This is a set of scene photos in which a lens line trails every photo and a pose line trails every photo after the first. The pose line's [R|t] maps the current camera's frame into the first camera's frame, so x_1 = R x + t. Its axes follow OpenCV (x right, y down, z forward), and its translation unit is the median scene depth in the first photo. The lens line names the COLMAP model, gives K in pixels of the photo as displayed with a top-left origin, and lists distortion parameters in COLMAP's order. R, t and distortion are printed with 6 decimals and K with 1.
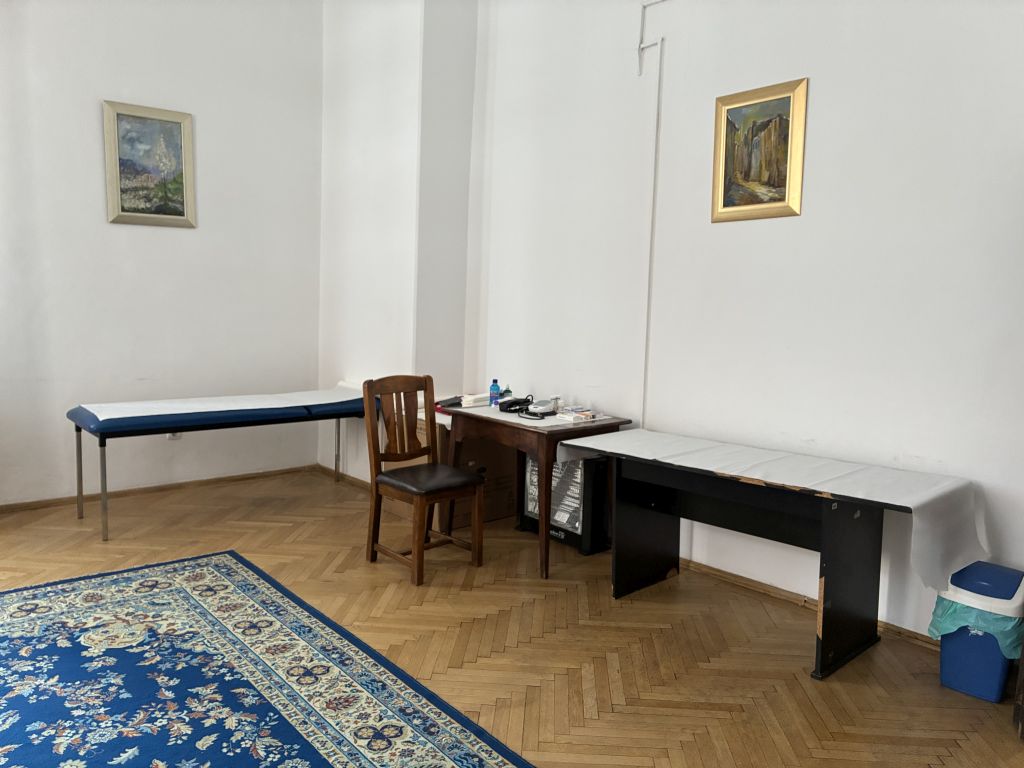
lens RADIAL K [[779.6, 0, 512.0], [0, 779.6, 384.0], [0, 0, 1]] dist [0.052360, -0.002353]
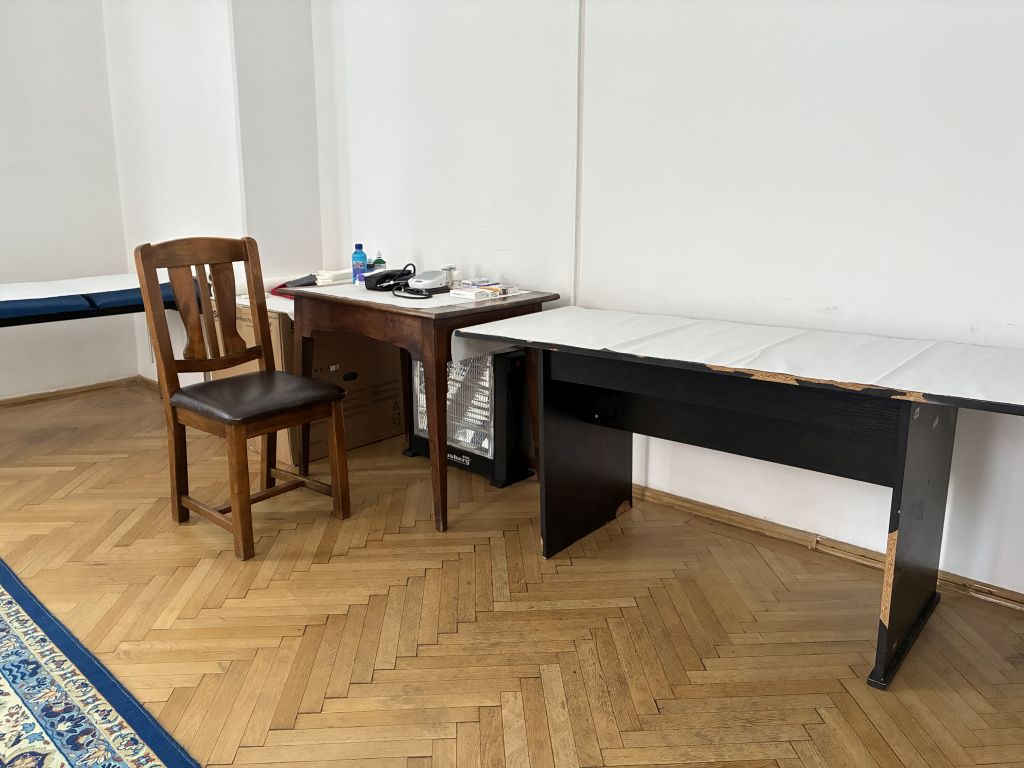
lens RADIAL K [[784.3, 0, 512.0], [0, 784.3, 384.0], [0, 0, 1]] dist [0.070491, -0.114377]
pose [[0.992098, -0.053567, 0.113455, 0.031208], [0.037610, 0.989665, 0.138380, 0.029251], [-0.119695, -0.133020, 0.983859, 0.335178]]
